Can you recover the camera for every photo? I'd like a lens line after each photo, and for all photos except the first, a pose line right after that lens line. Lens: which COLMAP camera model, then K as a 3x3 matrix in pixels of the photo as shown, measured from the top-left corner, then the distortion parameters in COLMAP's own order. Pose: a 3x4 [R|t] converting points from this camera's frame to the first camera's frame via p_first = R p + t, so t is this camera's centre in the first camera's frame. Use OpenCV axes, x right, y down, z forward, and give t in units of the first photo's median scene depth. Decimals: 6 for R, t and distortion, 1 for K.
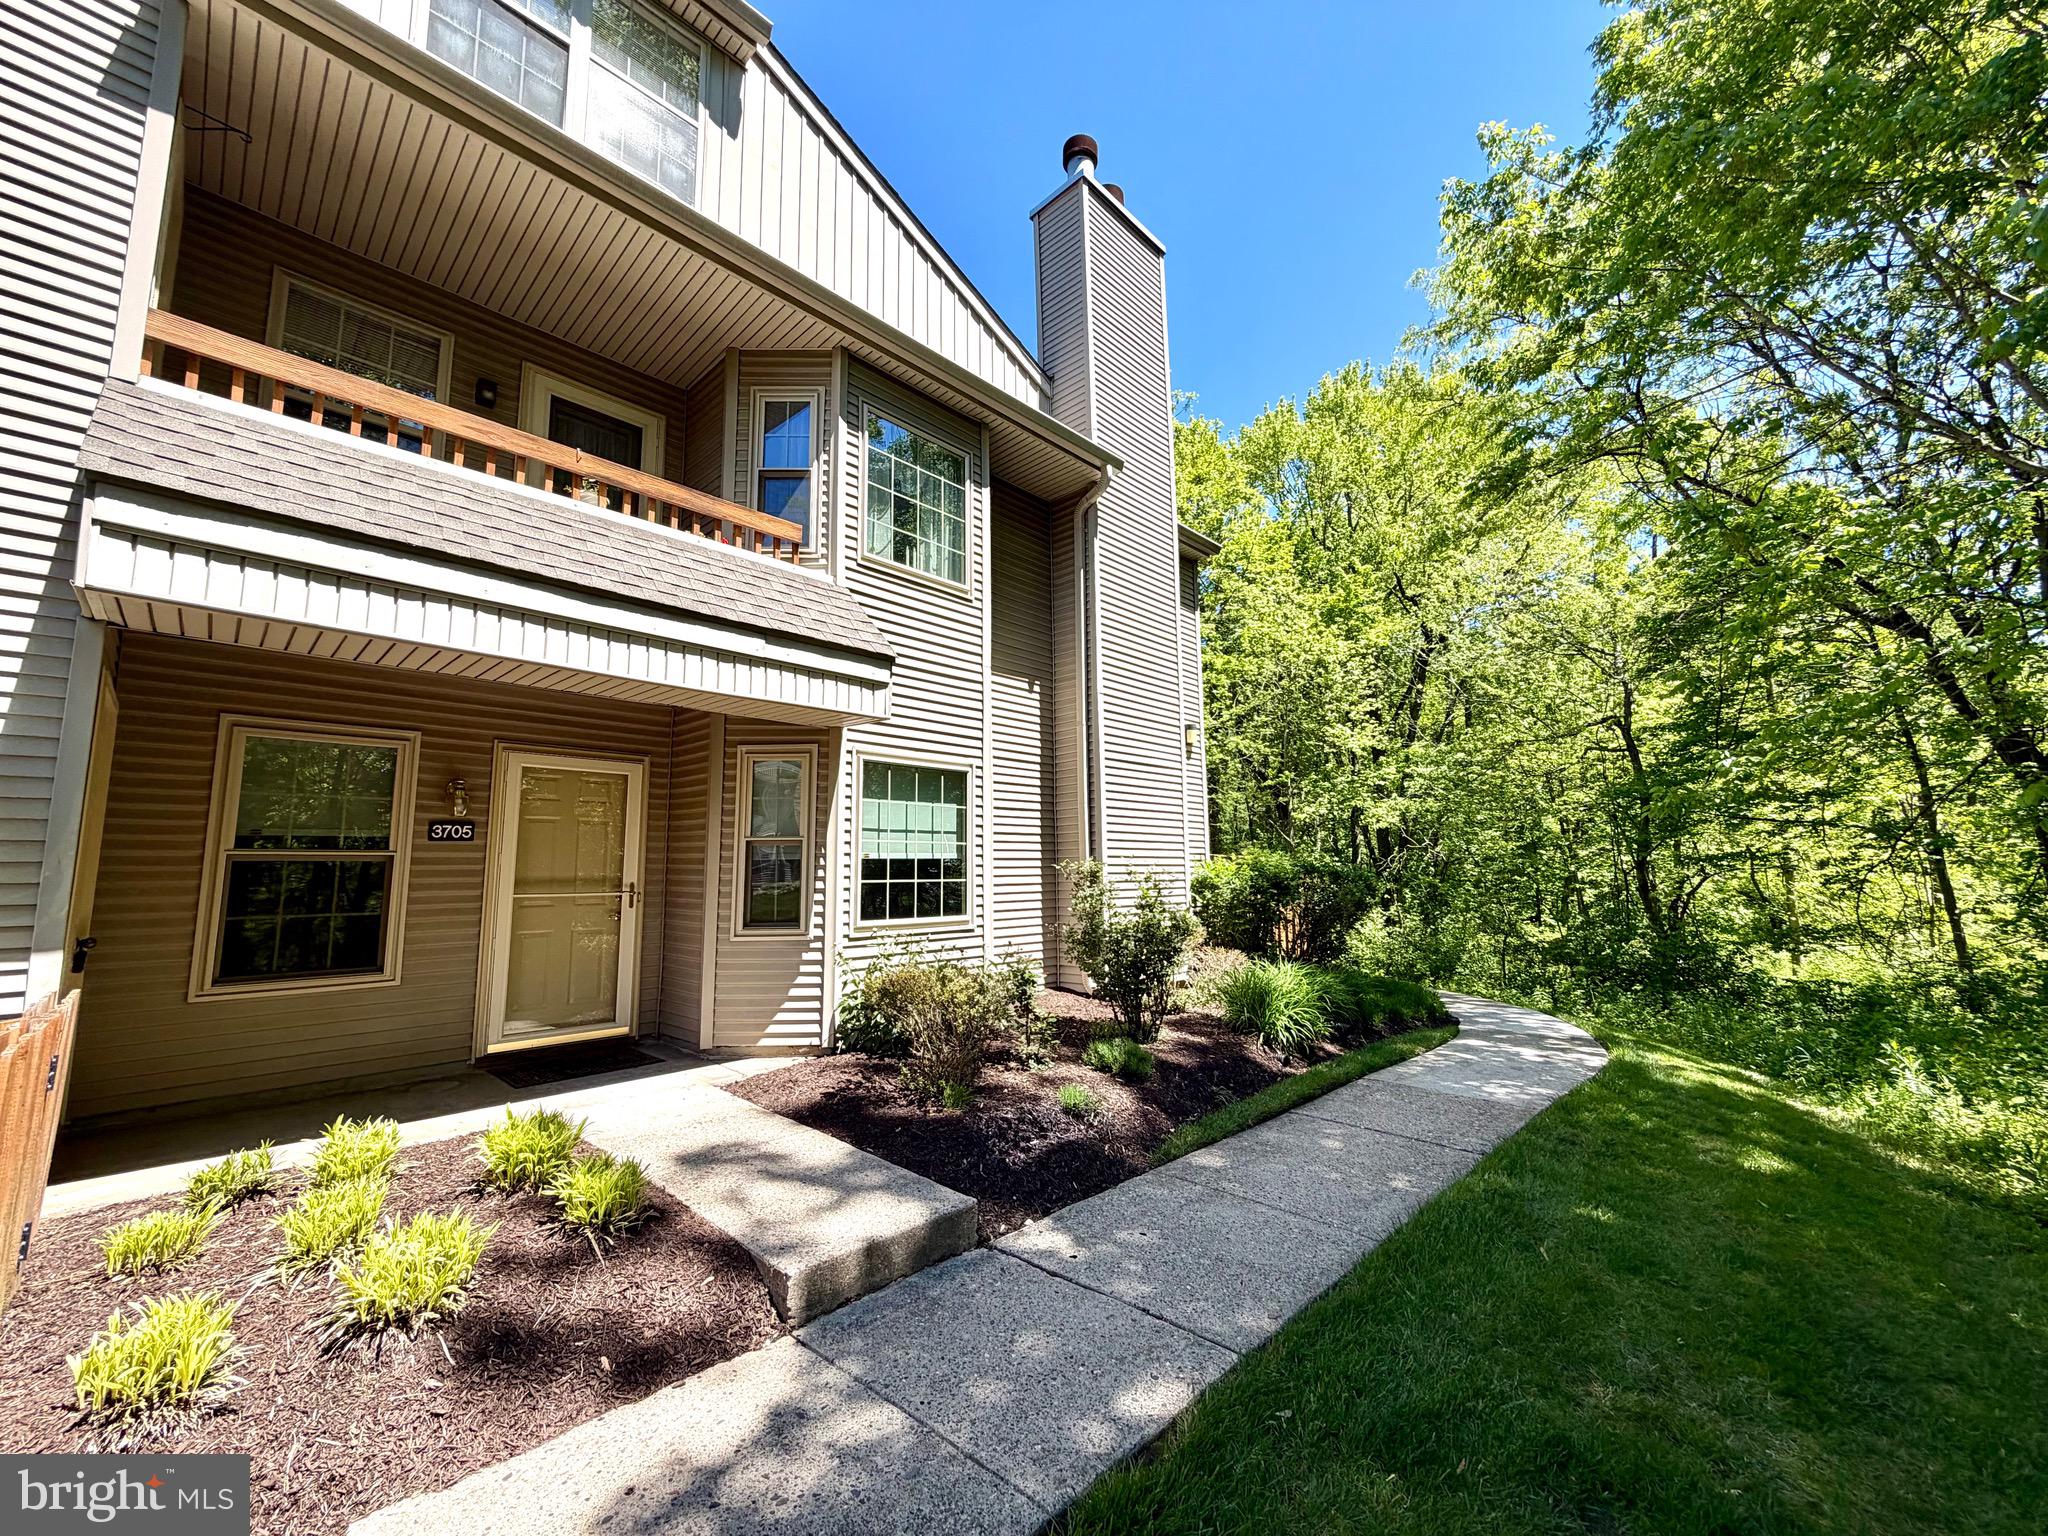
lens RADIAL K [[823.2, 0, 1026.3], [0, 823.2, 762.5], [0, 0, 1]] dist [-0.002176, -0.000202]
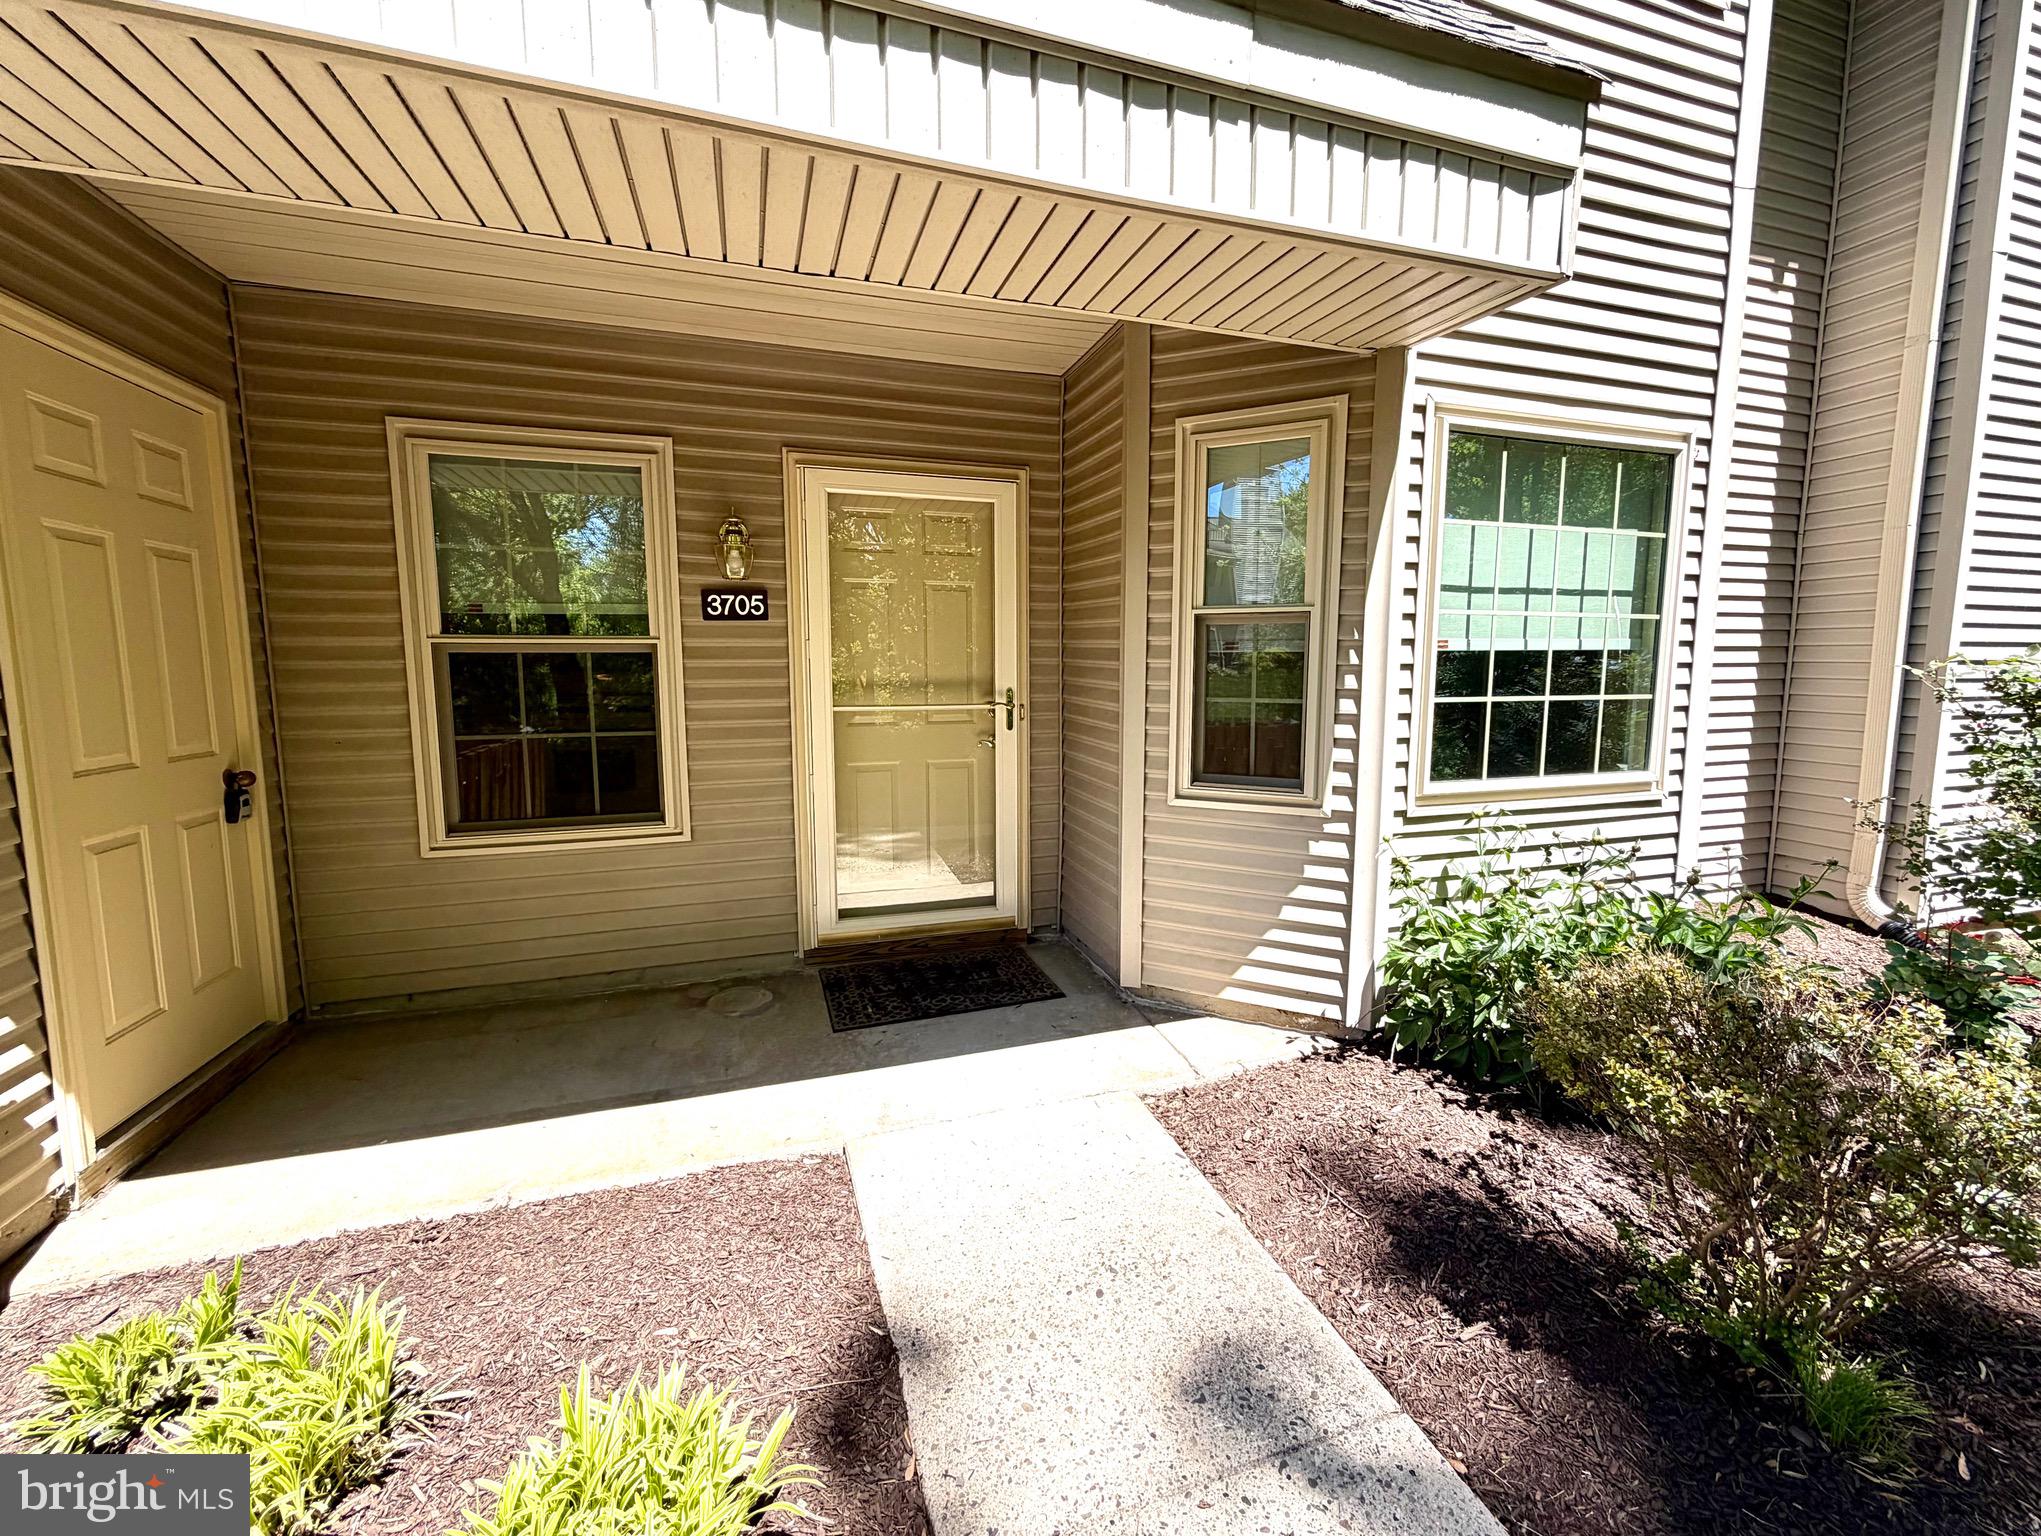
lens RADIAL K [[825.7, 0, 1025.8], [0, 825.7, 752.7], [0, 0, 1]] dist [0.000792, 0.000042]
pose [[0.875850, 0.065894, -0.478063, -0.183711], [0.055191, 0.970457, 0.234878, 0.052617], [0.479416, -0.232103, 0.846338, 0.502111]]
